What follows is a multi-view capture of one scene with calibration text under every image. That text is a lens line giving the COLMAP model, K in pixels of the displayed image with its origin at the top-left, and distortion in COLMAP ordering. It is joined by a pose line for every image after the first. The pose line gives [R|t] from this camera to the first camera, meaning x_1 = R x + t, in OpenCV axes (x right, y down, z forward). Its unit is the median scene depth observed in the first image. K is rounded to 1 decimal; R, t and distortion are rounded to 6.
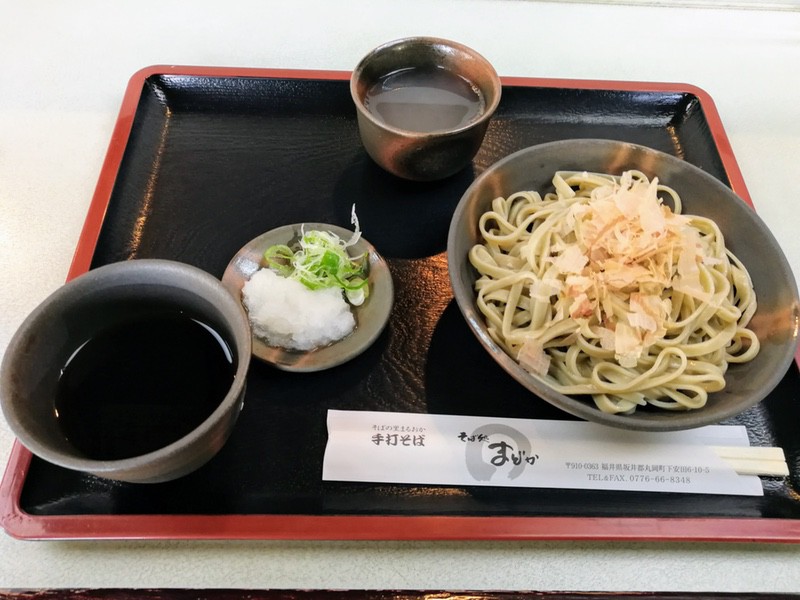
lens RADIAL K [[639.5, 0, 400.0], [0, 639.5, 300.0], [0, 0, 1]] dist [-0.021413, 0.032595]
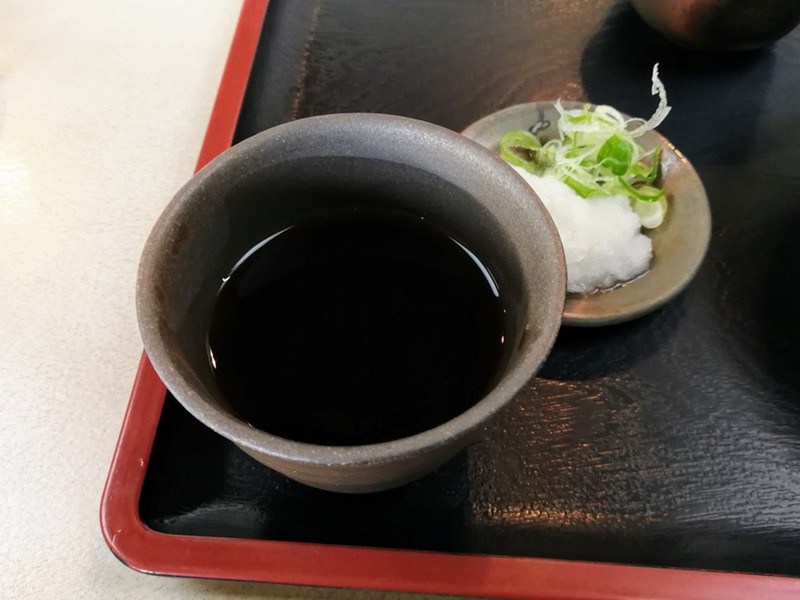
lens RADIAL K [[755.6, 0, 399.7], [0, 755.6, 282.7], [0, 0, 1]] dist [-0.010581, 0.000993]
pose [[0.996447, 0.048616, -0.068778, -0.260590], [-0.049610, 0.998686, -0.012821, 0.084737], [0.068064, 0.016187, 0.997550, 0.256187]]
